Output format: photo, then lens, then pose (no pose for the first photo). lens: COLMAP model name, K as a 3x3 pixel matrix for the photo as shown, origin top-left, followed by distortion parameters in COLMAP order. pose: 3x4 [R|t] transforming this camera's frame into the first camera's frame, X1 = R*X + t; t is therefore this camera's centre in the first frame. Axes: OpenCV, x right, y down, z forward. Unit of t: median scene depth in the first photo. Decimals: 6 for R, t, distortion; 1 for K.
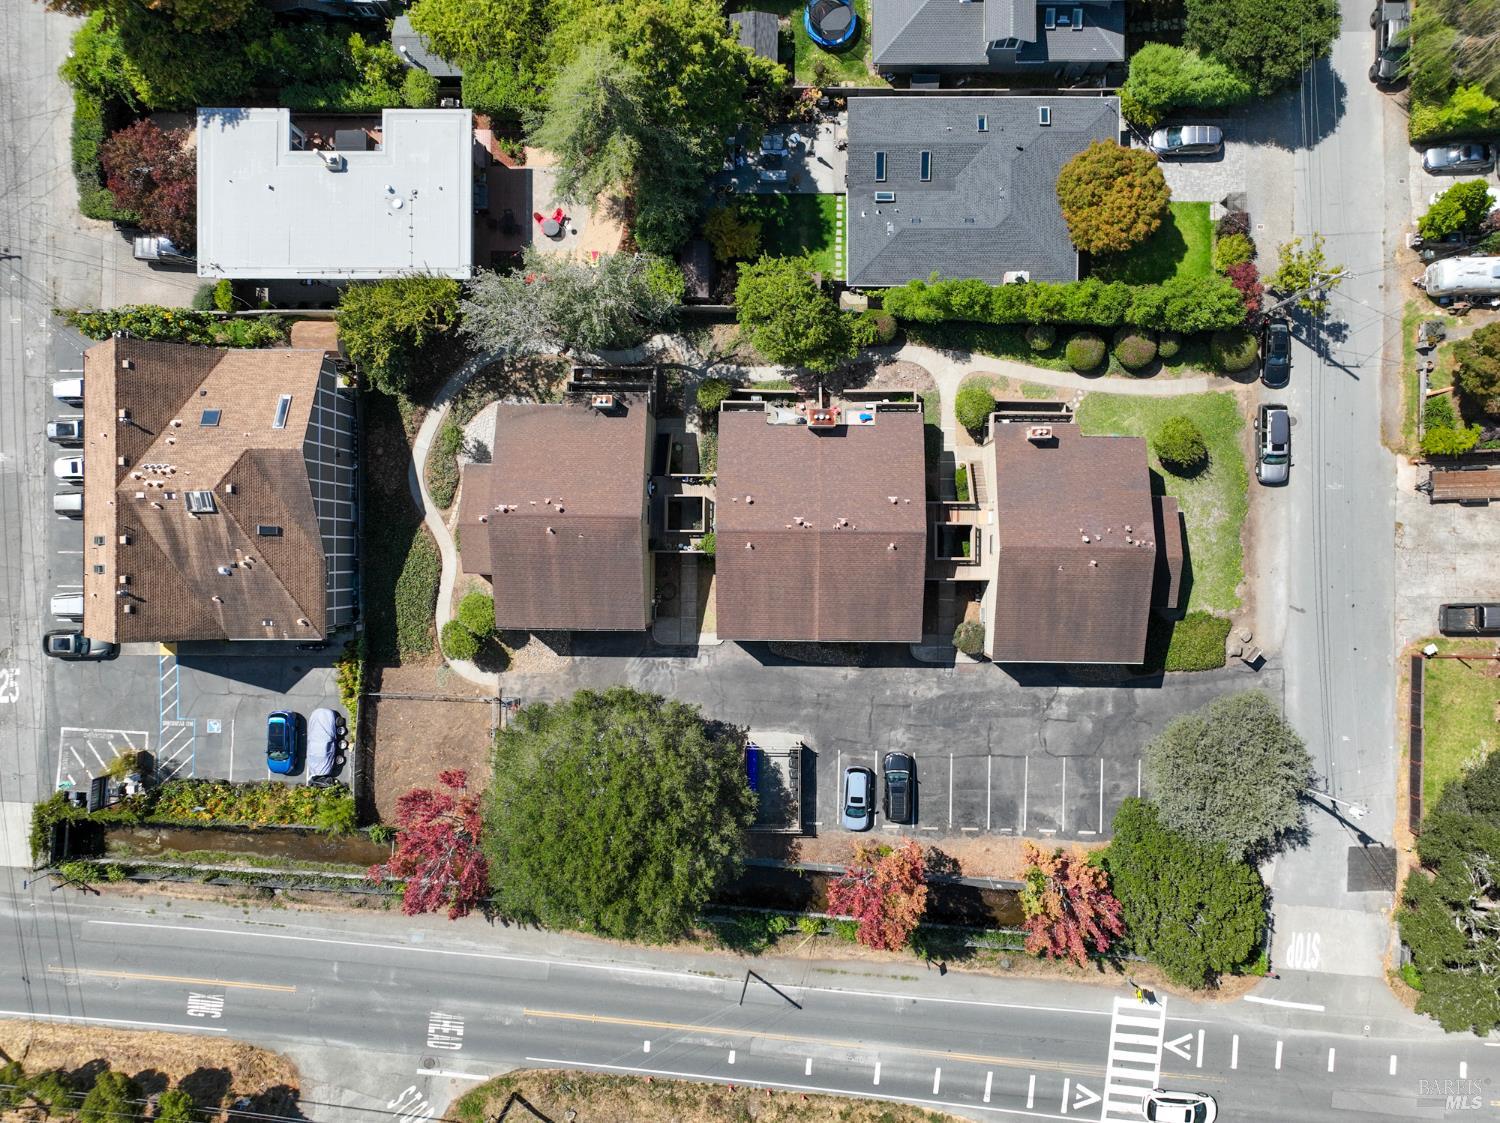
lens RADIAL K [[1054.1, 0, 744.5], [0, 1054.1, 555.2], [0, 0, 1]] dist [-0.004755, 0.019831]
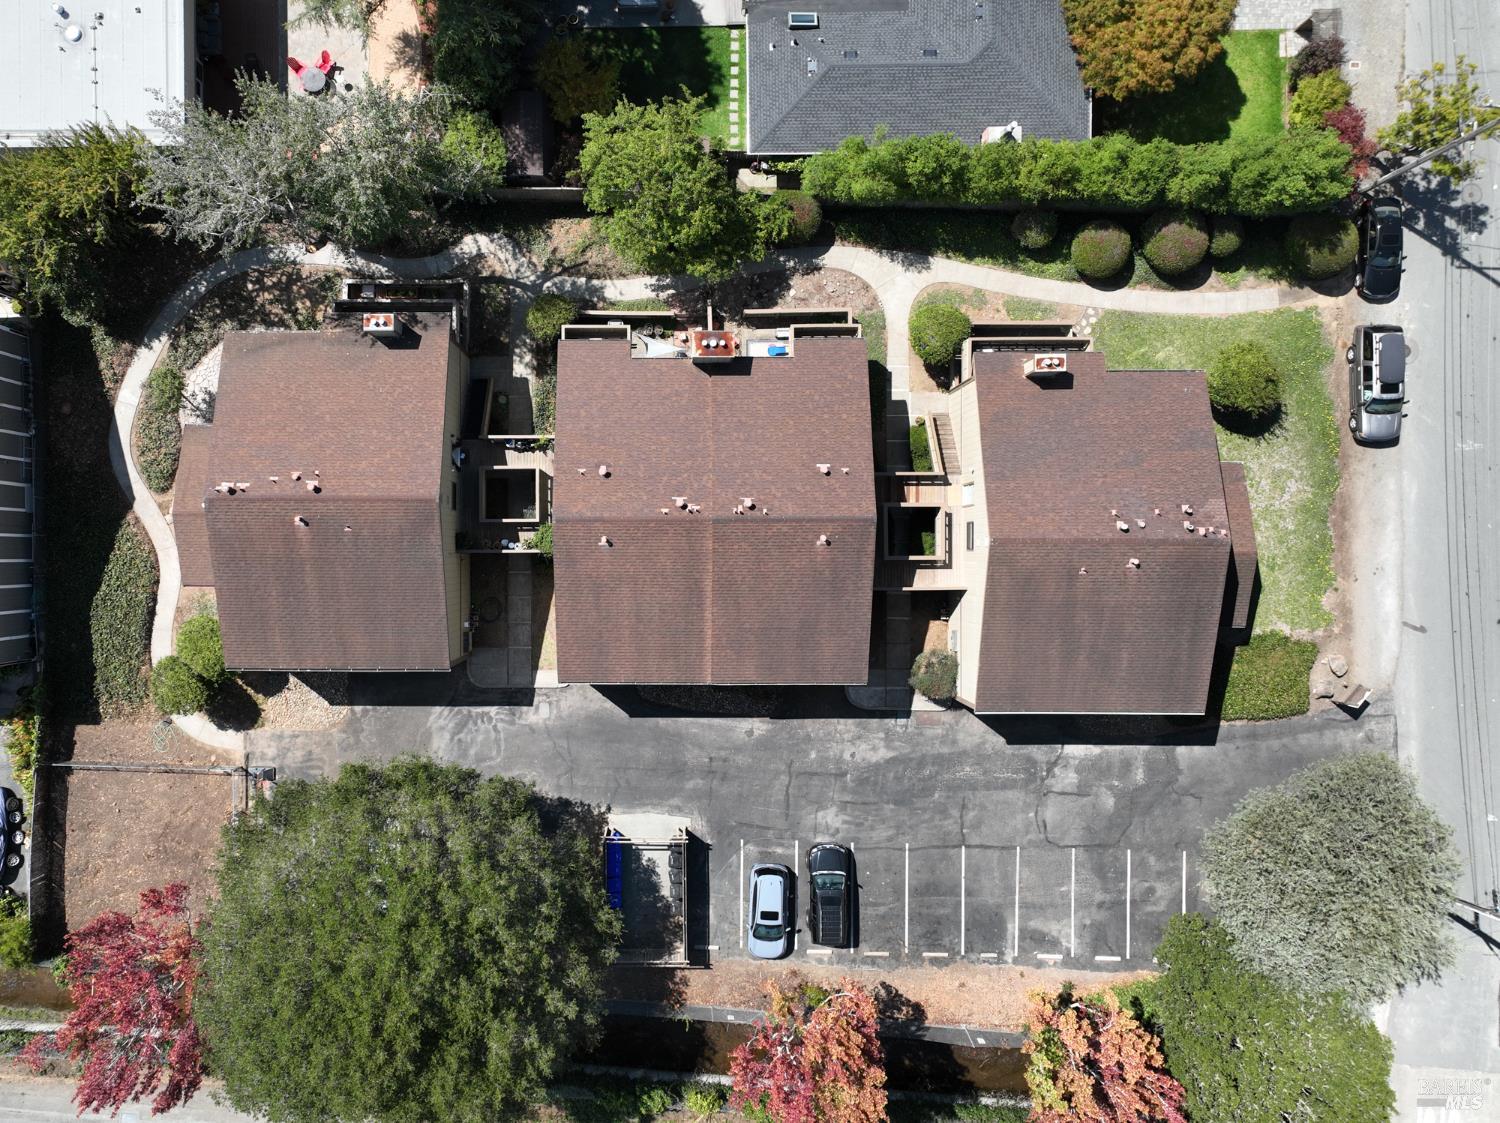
lens RADIAL K [[1054.1, 0, 744.5], [0, 1054.1, 555.2], [0, 0, 1]] dist [-0.004755, 0.019831]
pose [[0.993699, -0.009944, 0.111638, 0.017509], [0.009824, 0.999950, 0.001622, -0.000521], [-0.111649, -0.000515, 0.993748, 0.334213]]
